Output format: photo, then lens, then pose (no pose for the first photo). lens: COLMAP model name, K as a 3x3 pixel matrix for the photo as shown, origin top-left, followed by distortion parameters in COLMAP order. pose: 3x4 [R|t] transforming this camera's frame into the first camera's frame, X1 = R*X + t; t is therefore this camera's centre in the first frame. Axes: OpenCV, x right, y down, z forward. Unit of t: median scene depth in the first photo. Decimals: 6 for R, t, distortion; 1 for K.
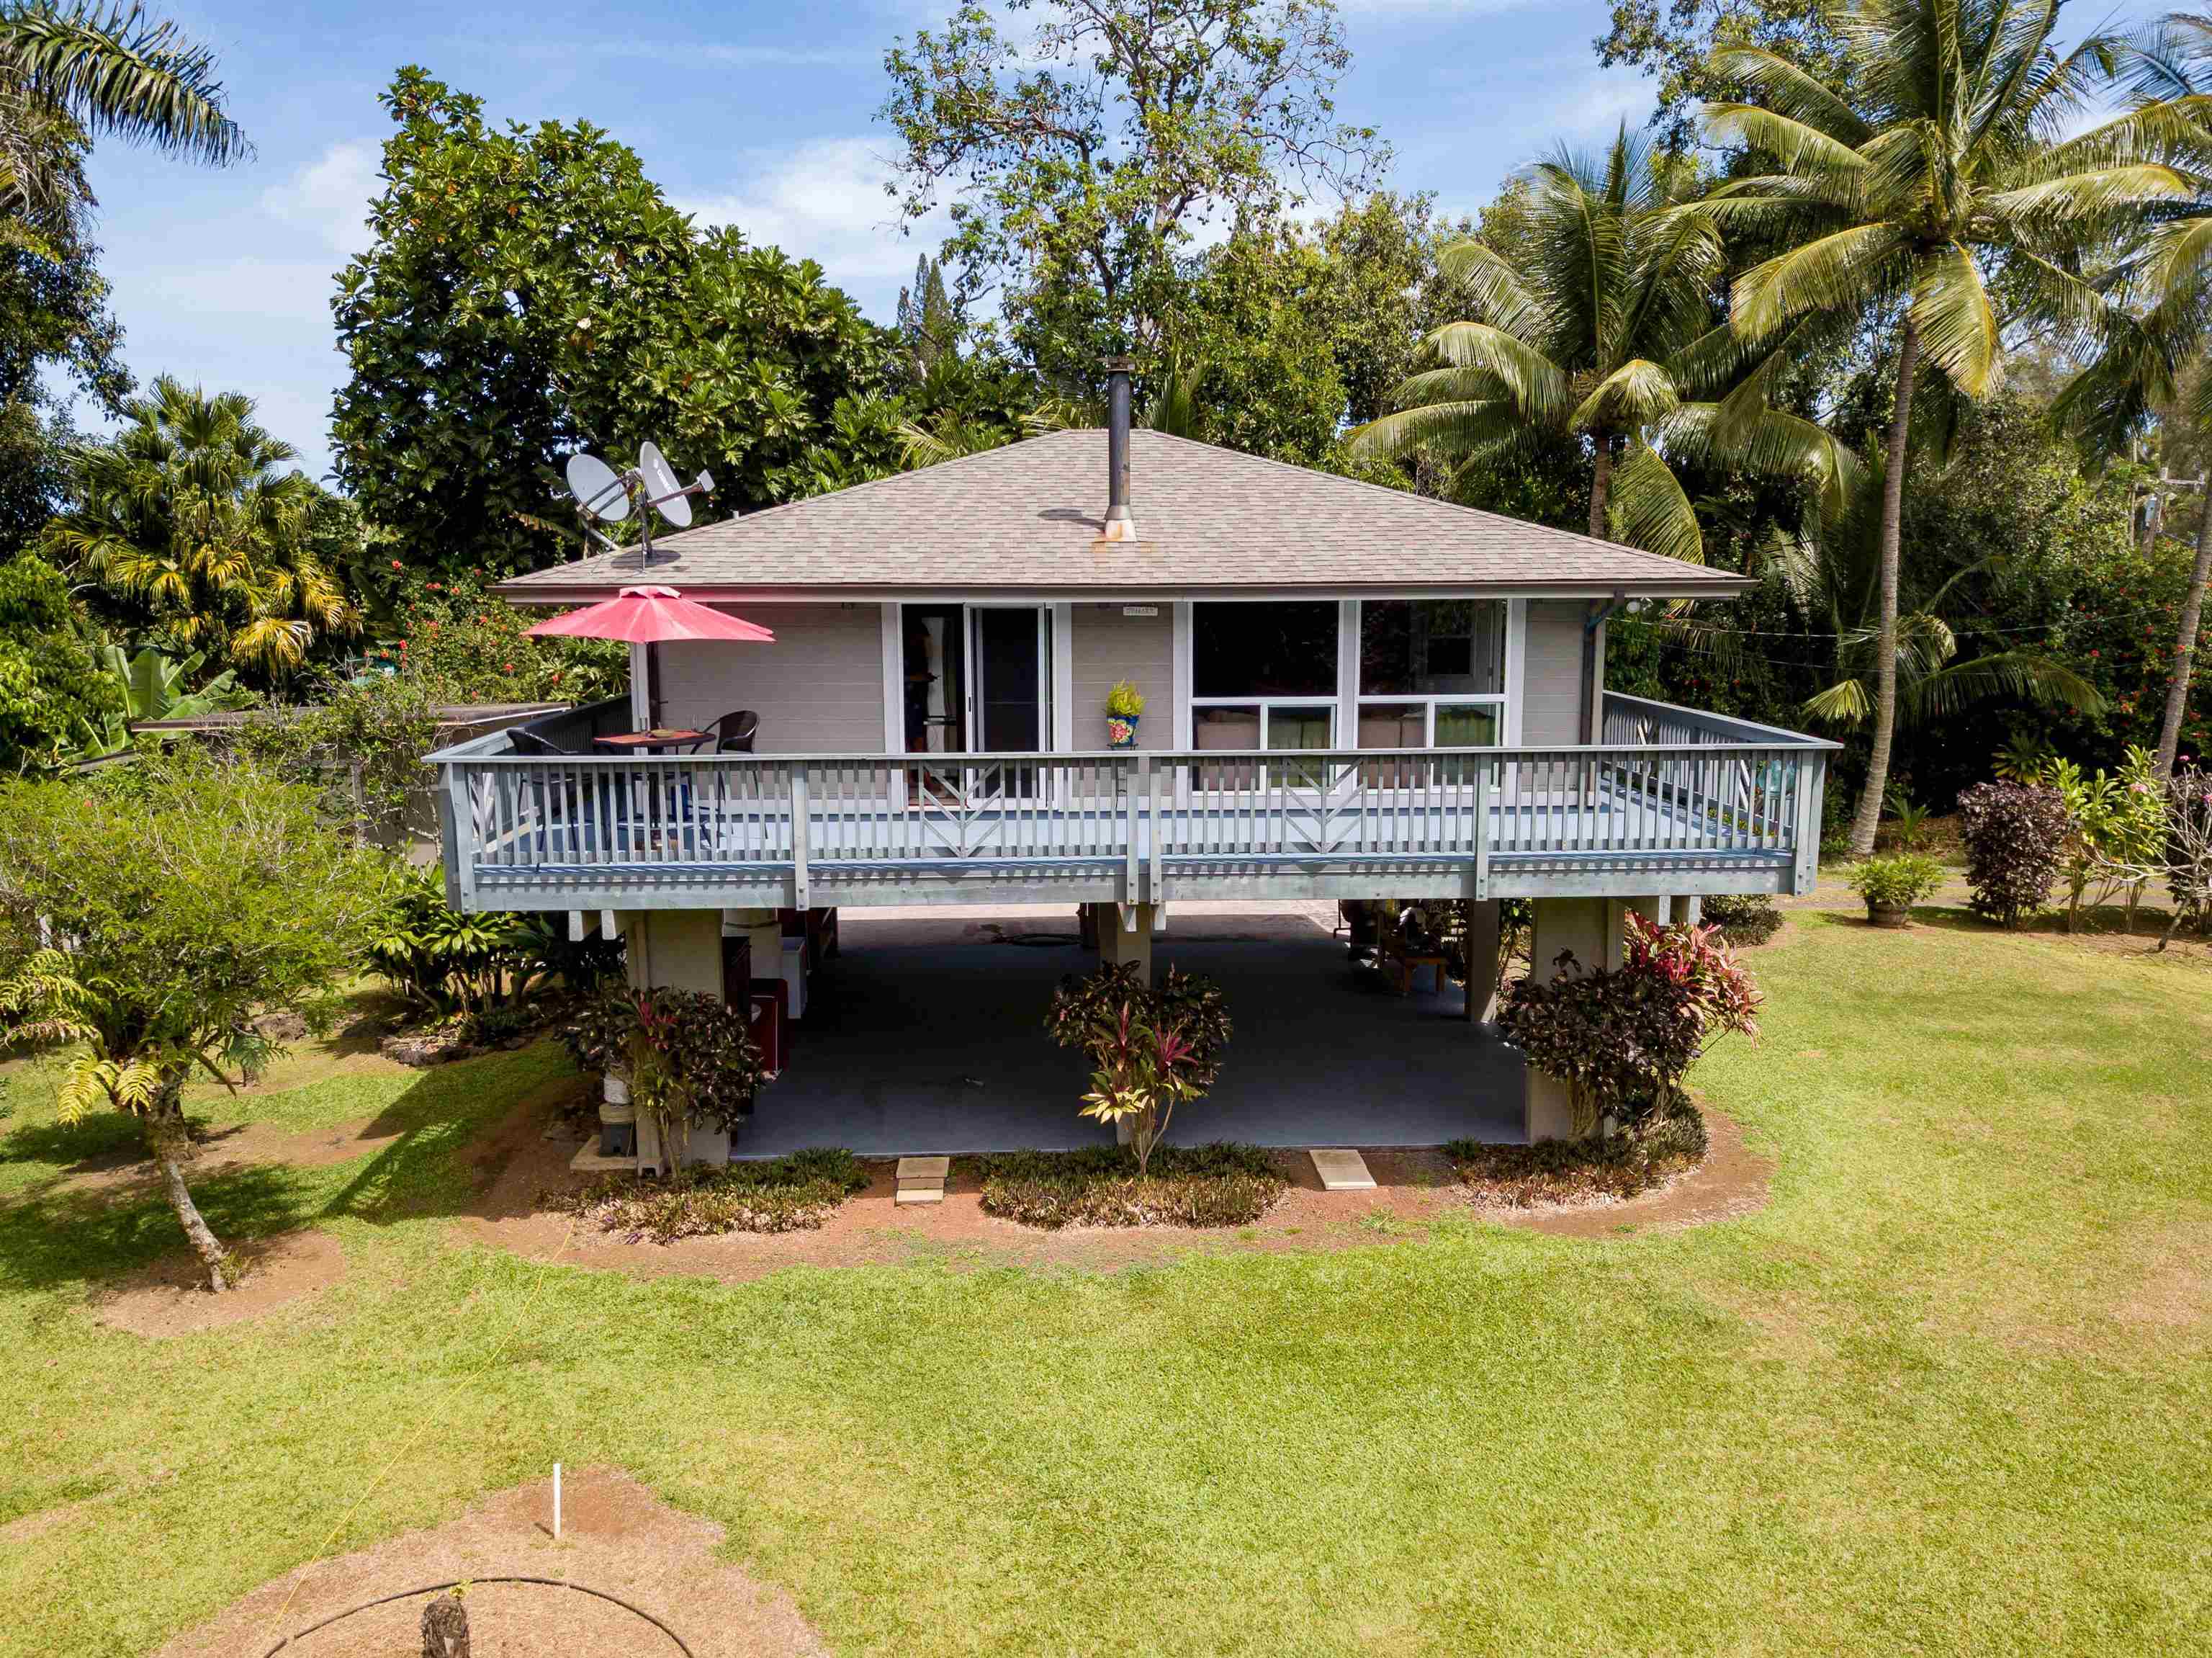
lens RADIAL K [[1764.9, 0, 1118.4], [0, 1764.9, 838.6], [0, 0, 1]] dist [-0.004839, -0.016759]
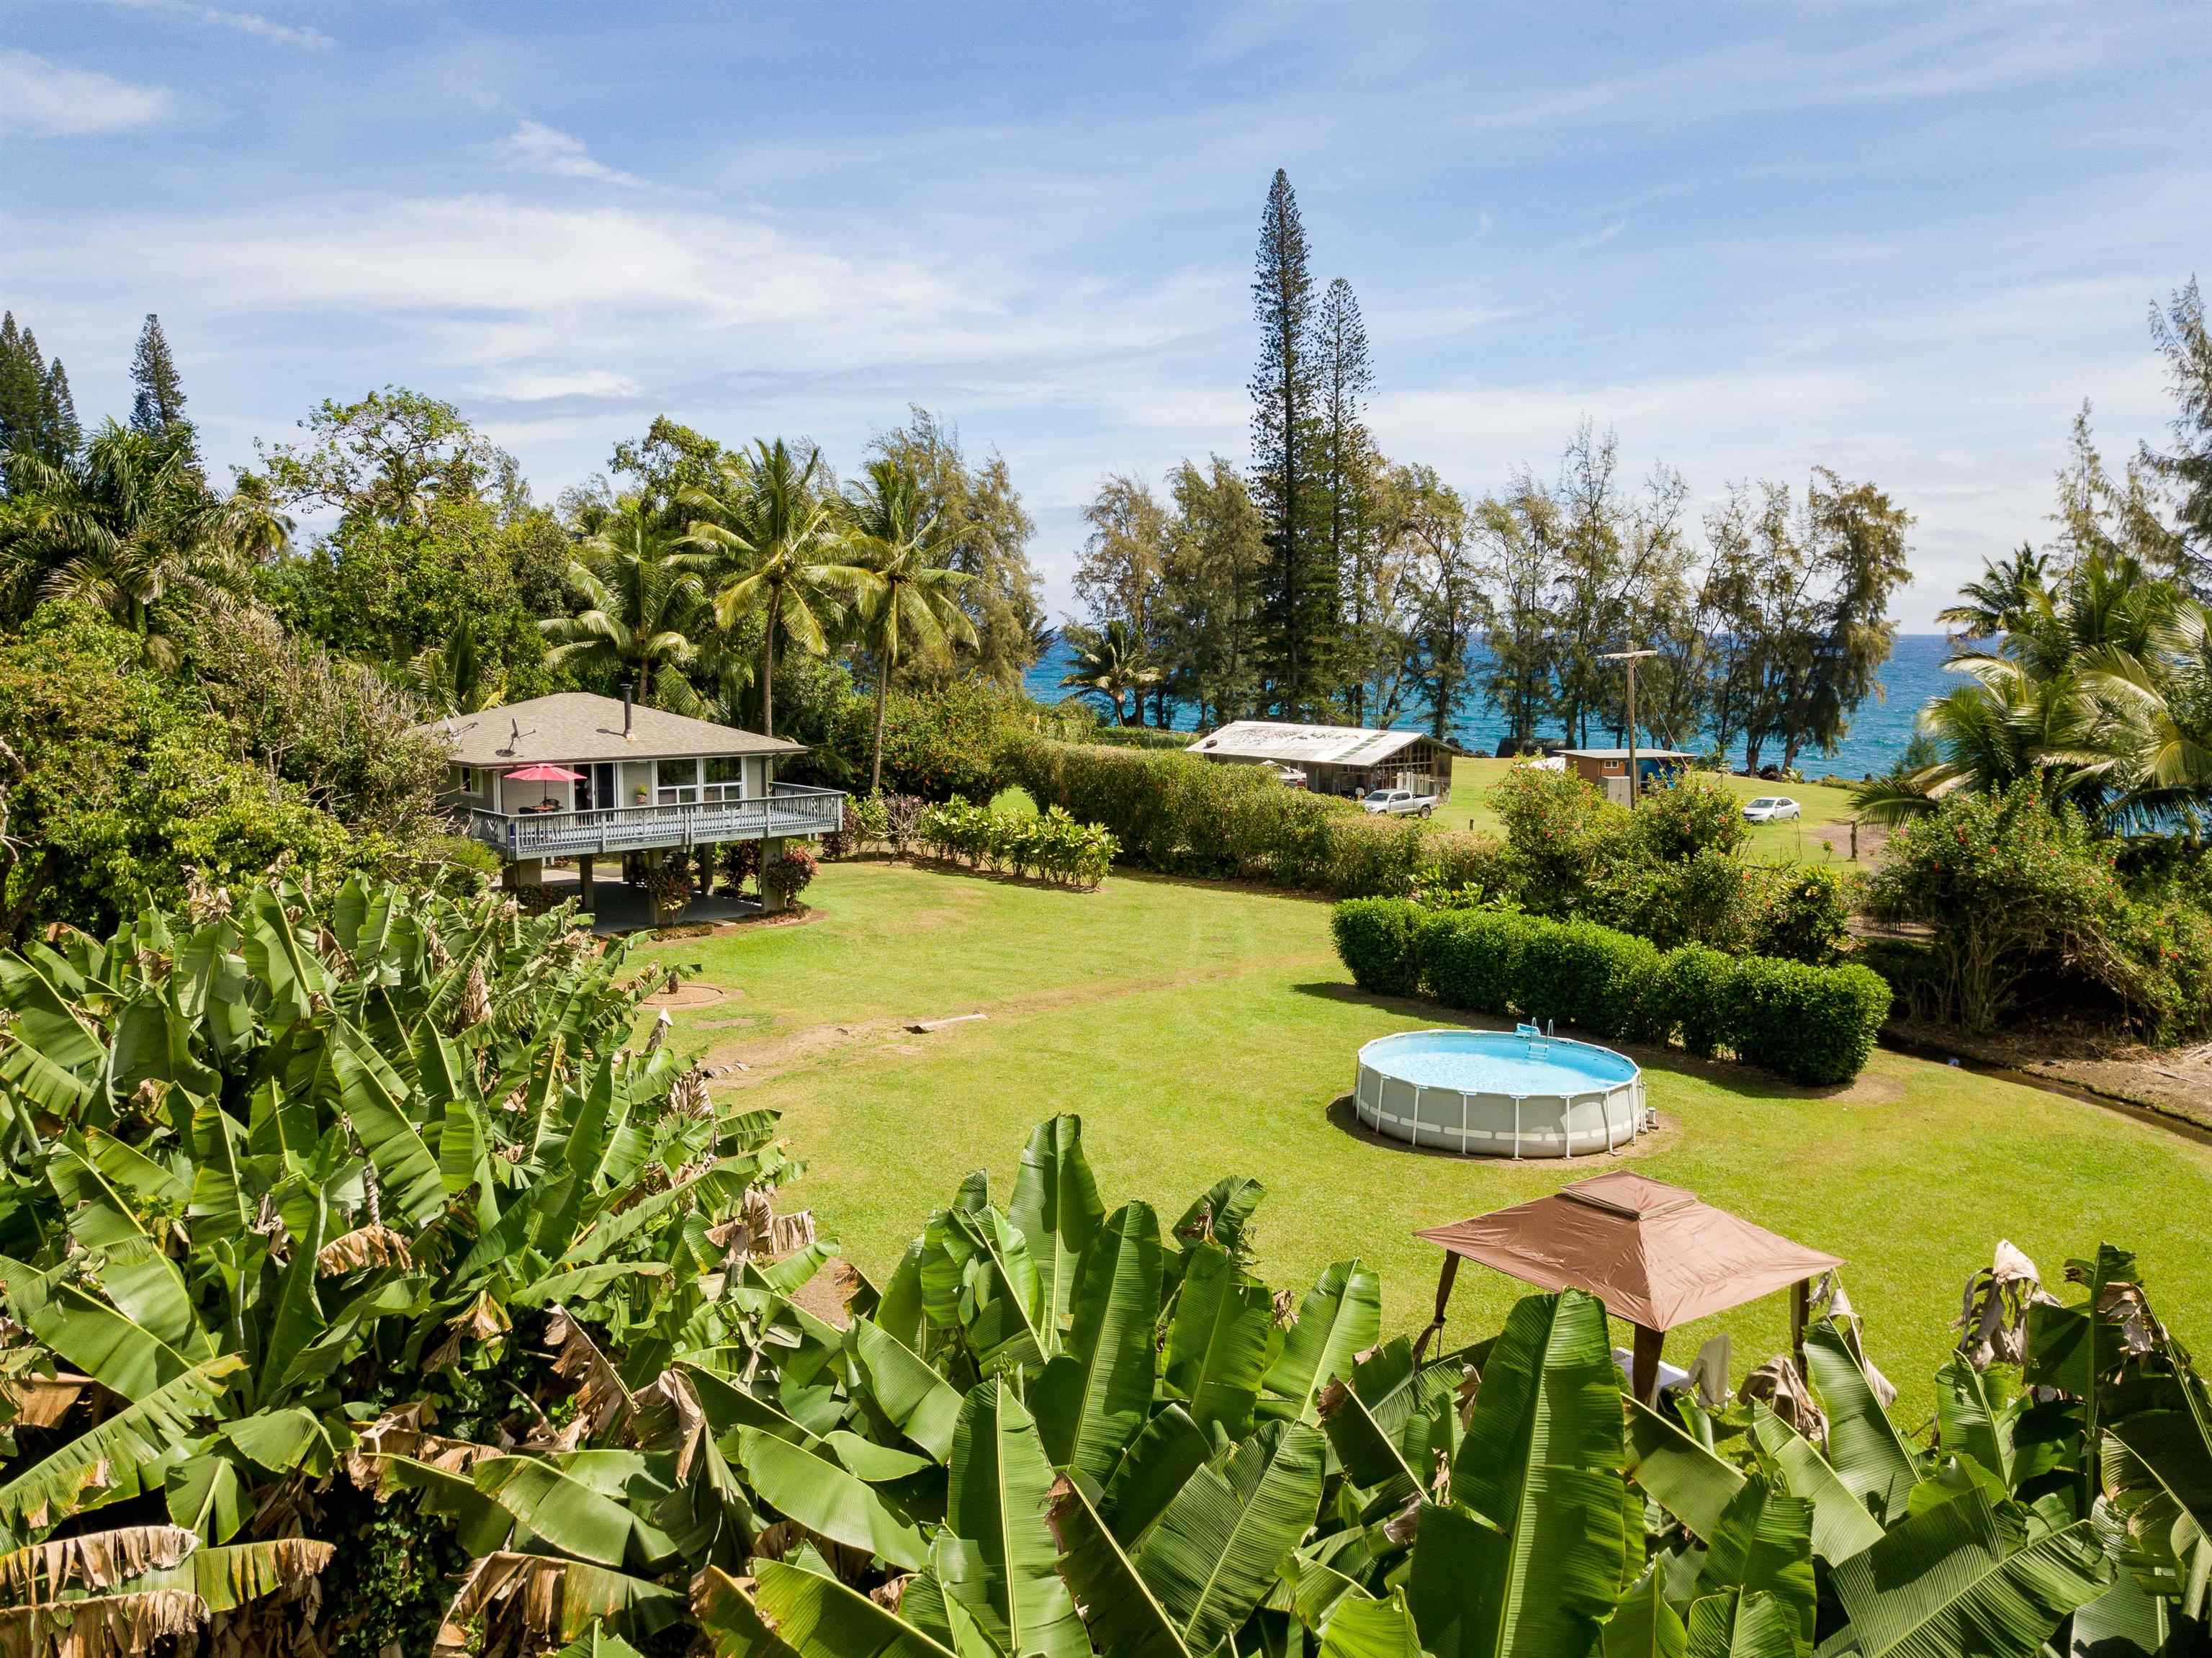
lens RADIAL K [[1764.9, 0, 1108.4], [0, 1764.9, 828.9], [0, 0, 1]] dist [-0.004839, -0.016759]
pose [[0.751388, -0.066615, 0.656489, -1.470088], [0.091628, 0.995786, -0.003830, 0.082788], [-0.653467, 0.063031, 0.754326, -1.985495]]
